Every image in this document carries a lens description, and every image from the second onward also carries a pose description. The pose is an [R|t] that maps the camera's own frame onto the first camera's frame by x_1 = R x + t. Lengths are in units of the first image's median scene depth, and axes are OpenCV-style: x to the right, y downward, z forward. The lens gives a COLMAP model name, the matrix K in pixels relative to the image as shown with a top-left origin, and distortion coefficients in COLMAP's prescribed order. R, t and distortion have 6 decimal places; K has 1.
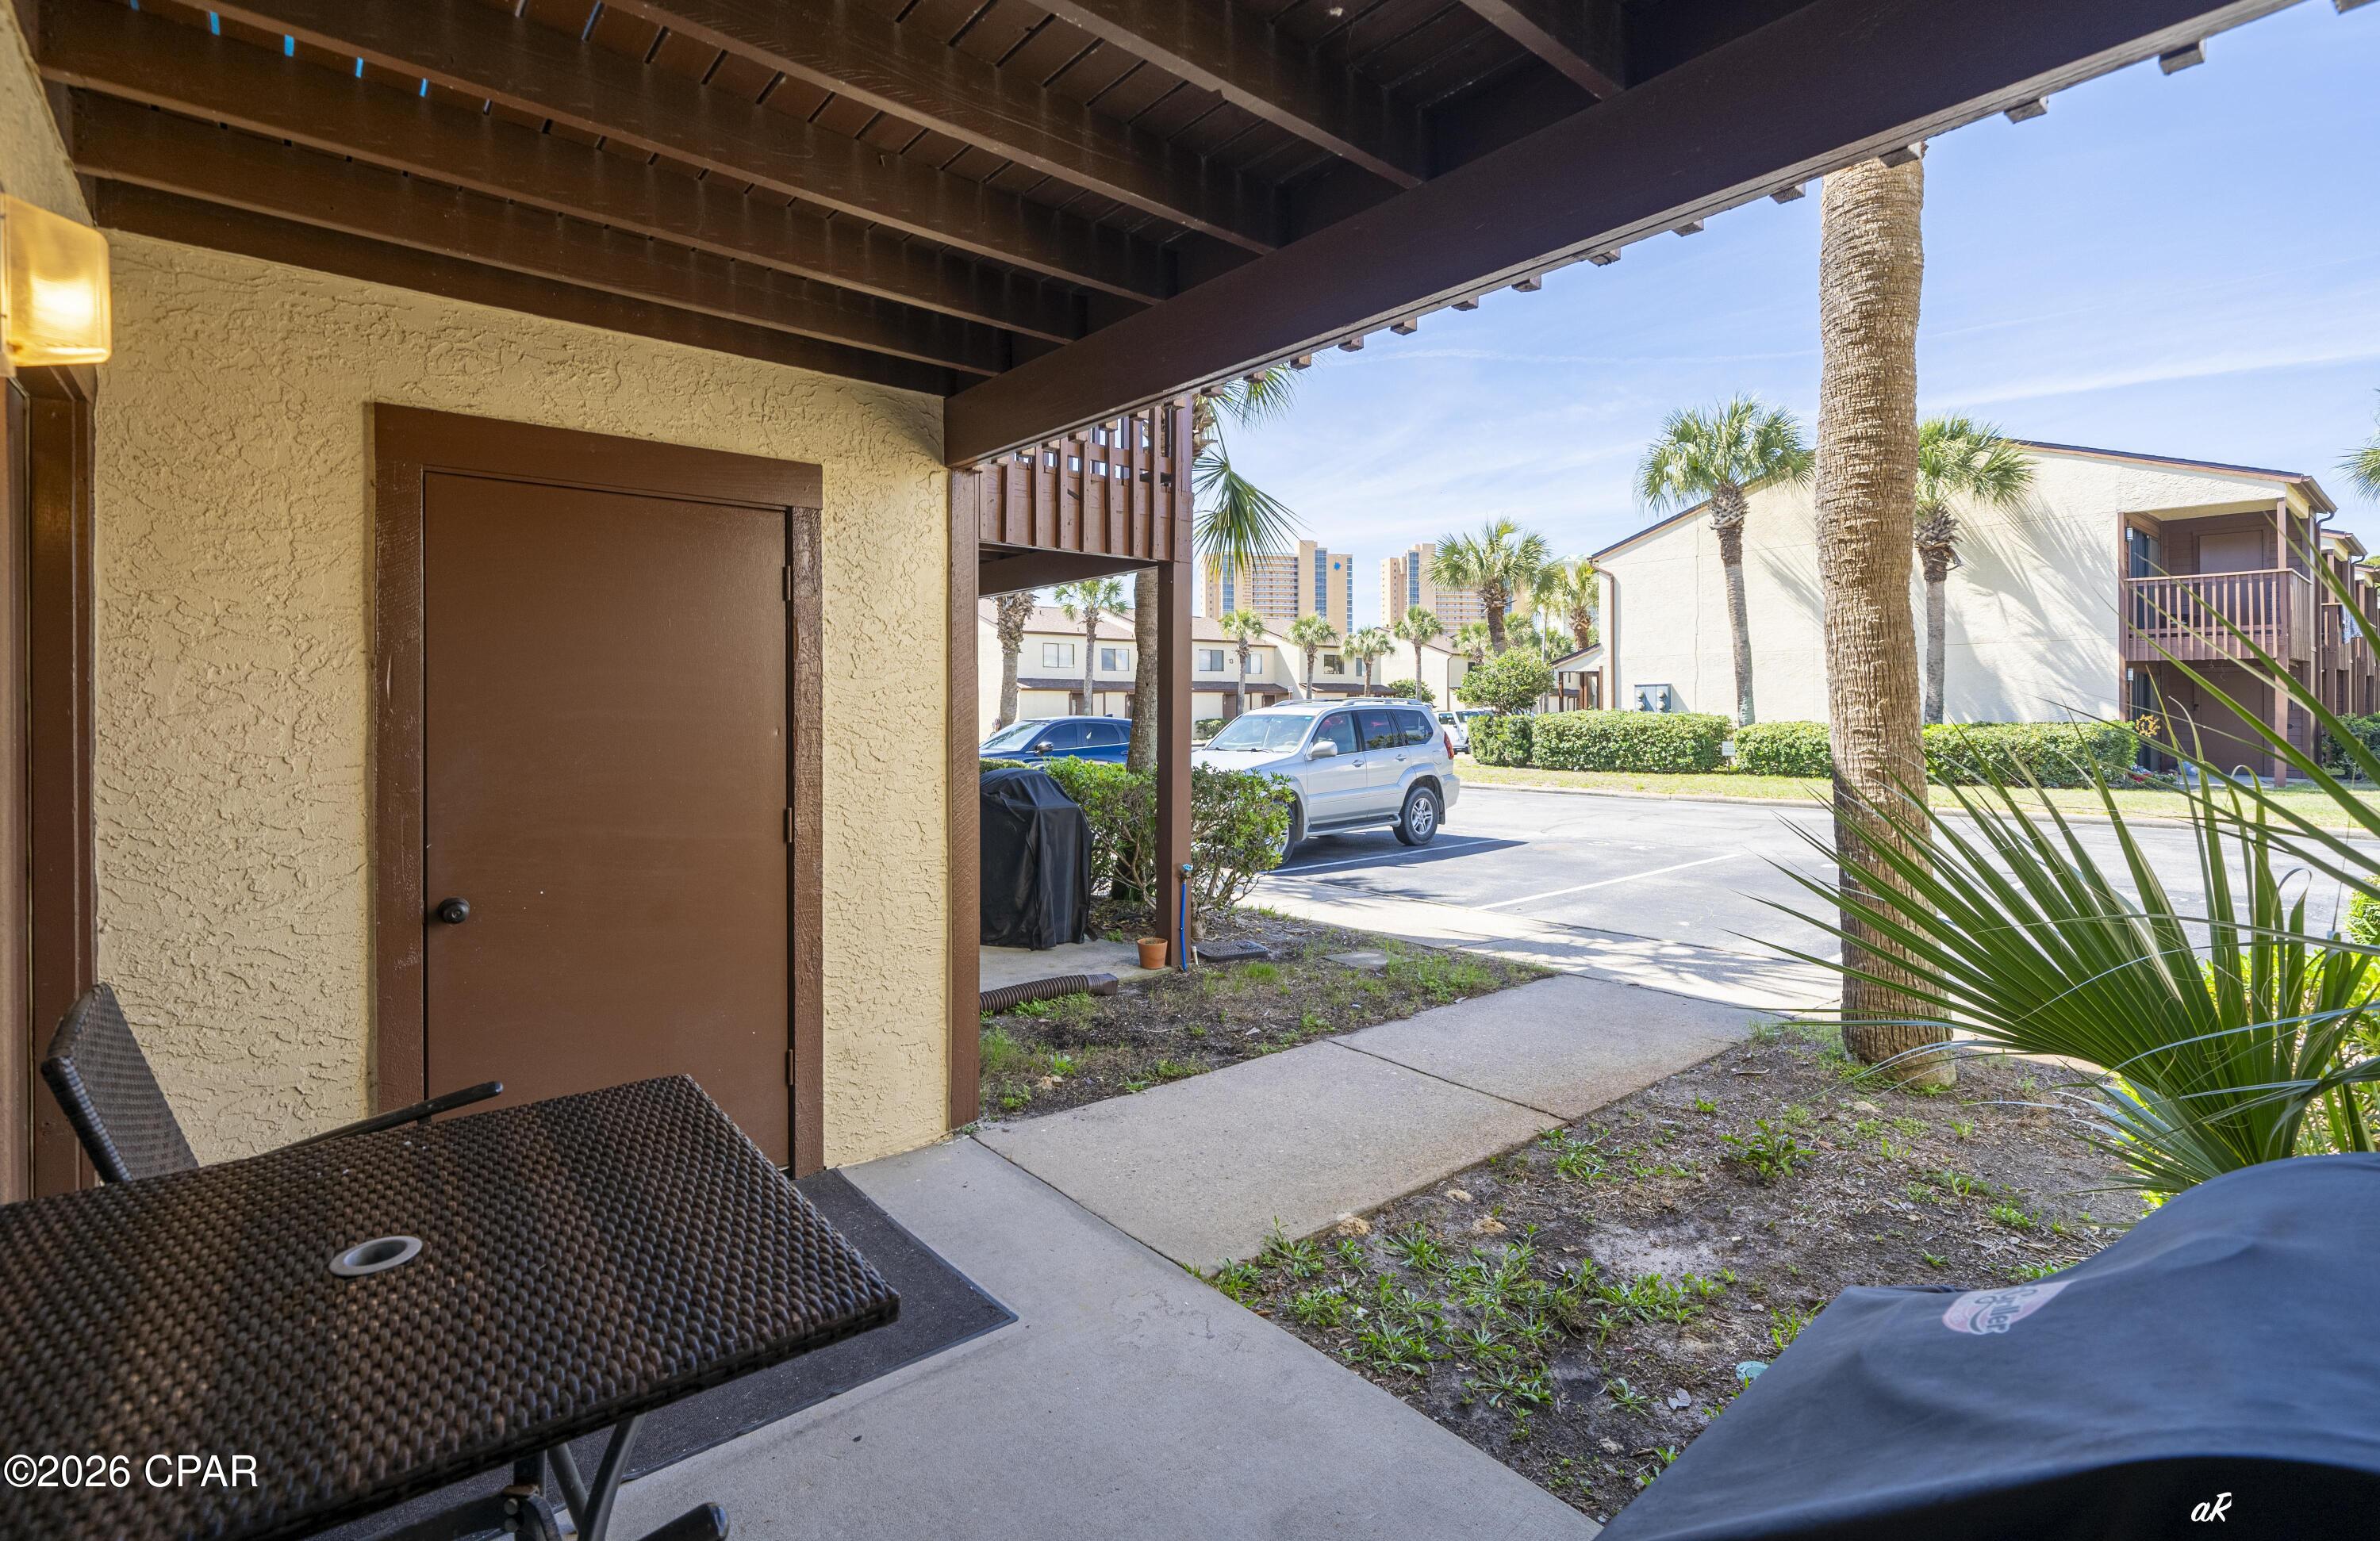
lens RADIAL K [[1065.7, 0, 1220.6], [0, 1065.7, 698.0], [0, 0, 1]] dist [0.000464, -0.000462]
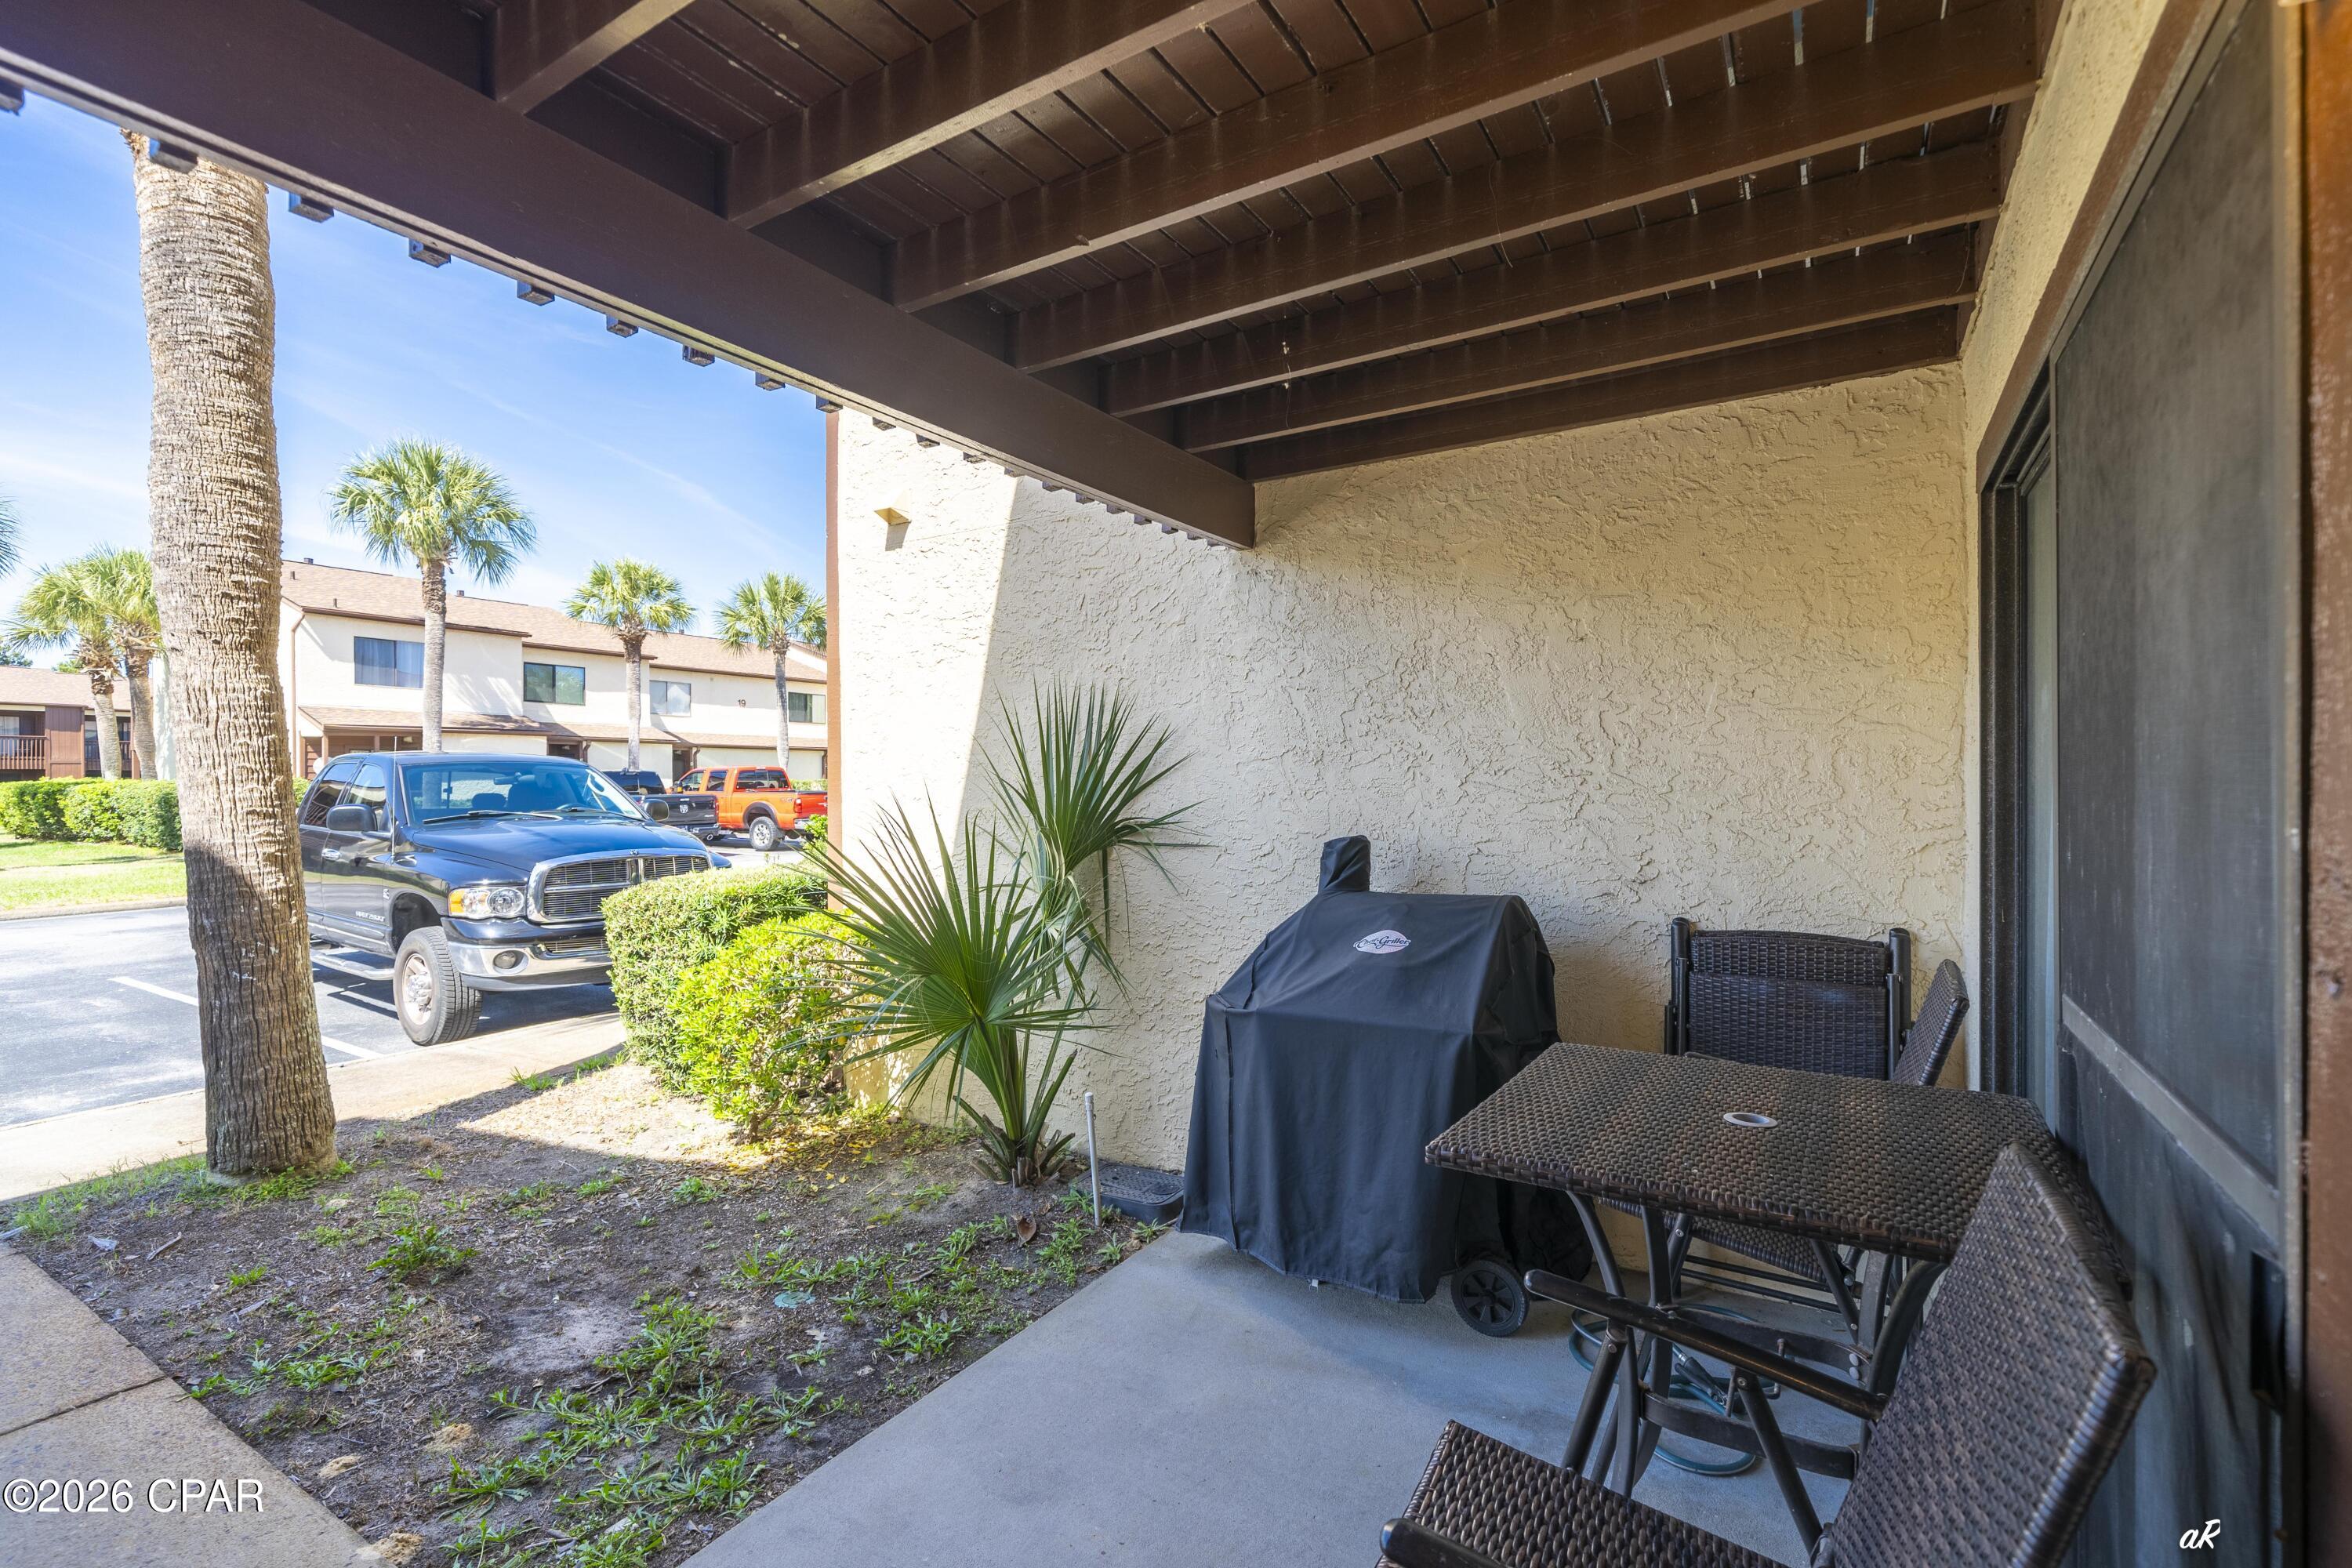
lens RADIAL K [[1097.3, 0, 1116.4], [0, 1097.3, 783.3], [0, 0, 1]] dist [0.002717, 0.000583]
pose [[-0.278078, 0.008777, 0.960518, -0.591070], [-0.004239, 0.999937, -0.010364, 0.016005], [-0.960549, -0.006954, -0.278024, 0.666801]]
